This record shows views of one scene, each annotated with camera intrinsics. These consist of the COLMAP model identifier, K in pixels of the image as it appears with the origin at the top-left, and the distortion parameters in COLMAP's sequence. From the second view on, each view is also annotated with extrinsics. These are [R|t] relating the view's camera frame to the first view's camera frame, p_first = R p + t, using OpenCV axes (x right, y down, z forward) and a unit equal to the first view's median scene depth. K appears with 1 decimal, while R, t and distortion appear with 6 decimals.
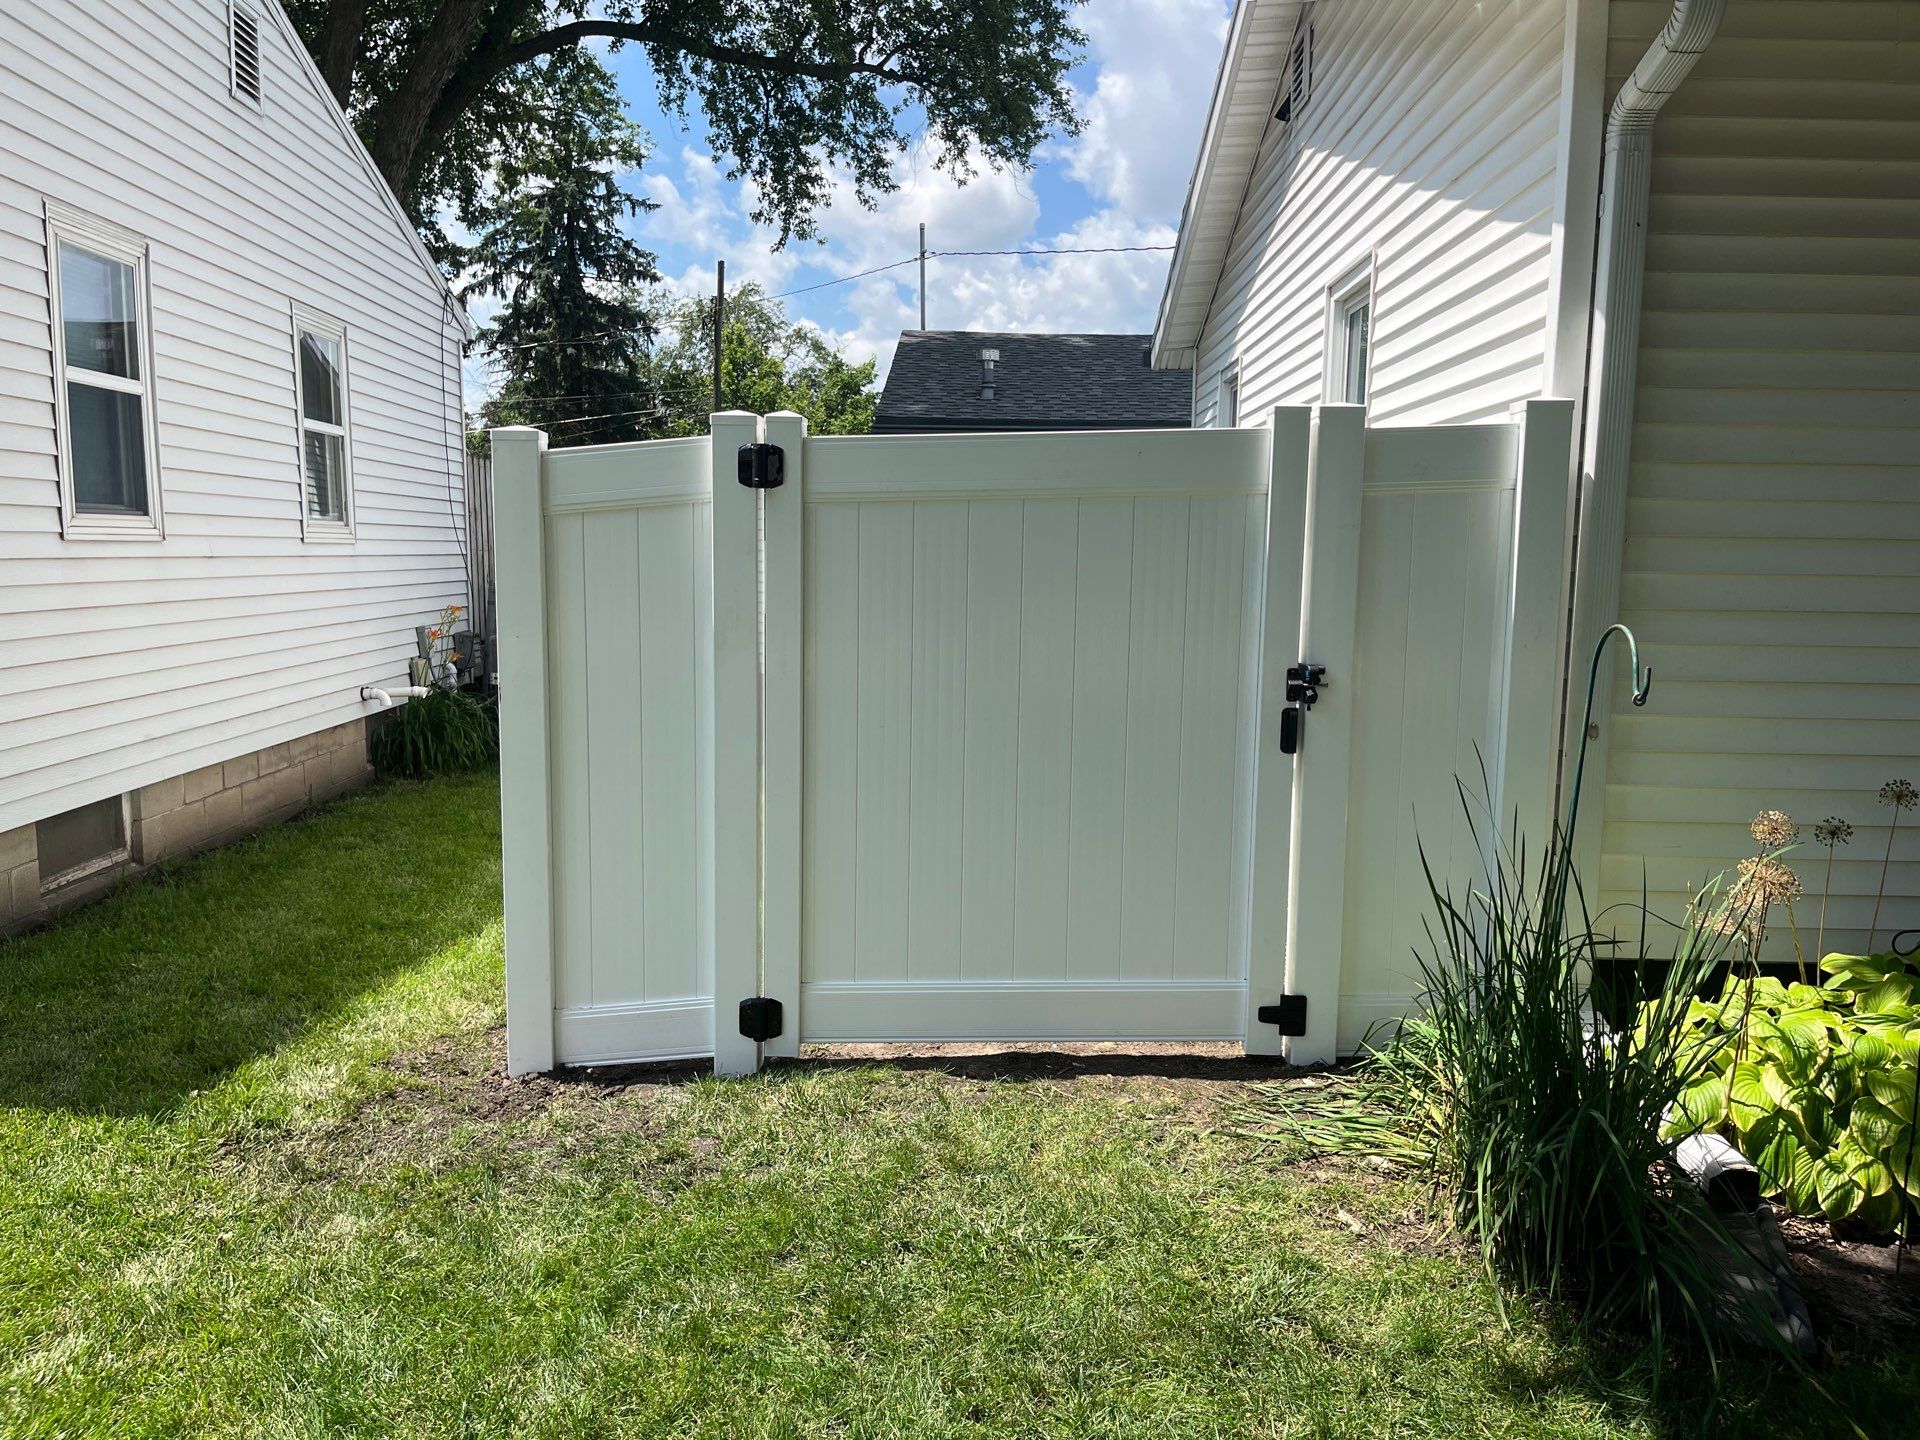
lens RADIAL K [[1488.3, 0, 960.9], [0, 1488.3, 719.8], [0, 0, 1]] dist [0.021145, -0.004588]
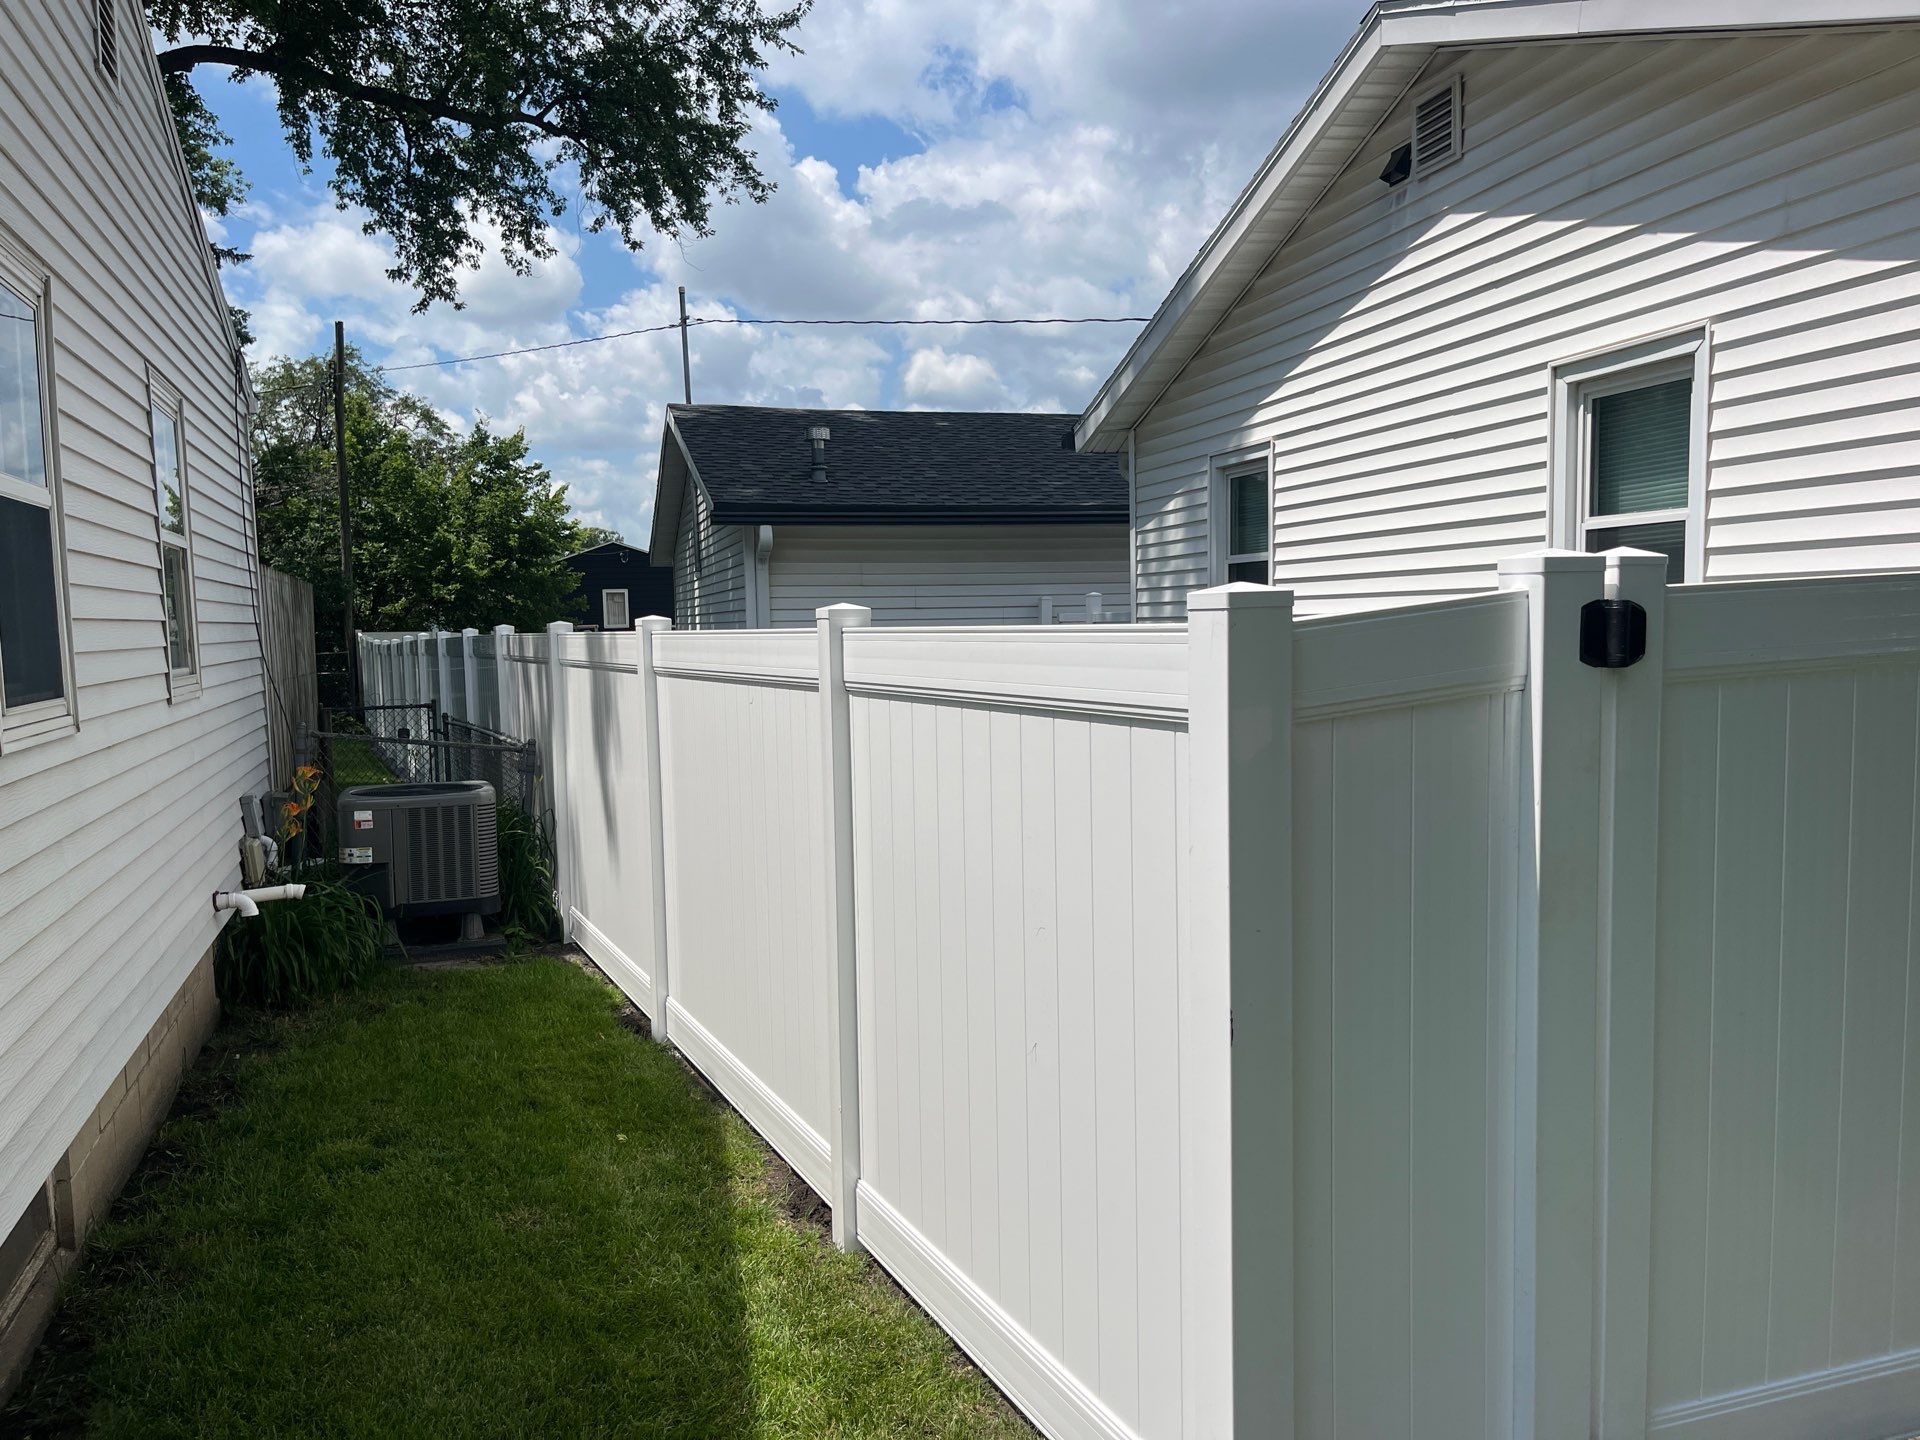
lens RADIAL K [[1488.3, 0, 960.9], [0, 1488.3, 719.8], [0, 0, 1]] dist [0.021145, -0.004588]
pose [[0.958459, -0.047708, 0.281212, -0.077827], [0.060666, 0.997452, -0.037550, -0.017066], [-0.278704, 0.053050, 0.958911, 0.063025]]
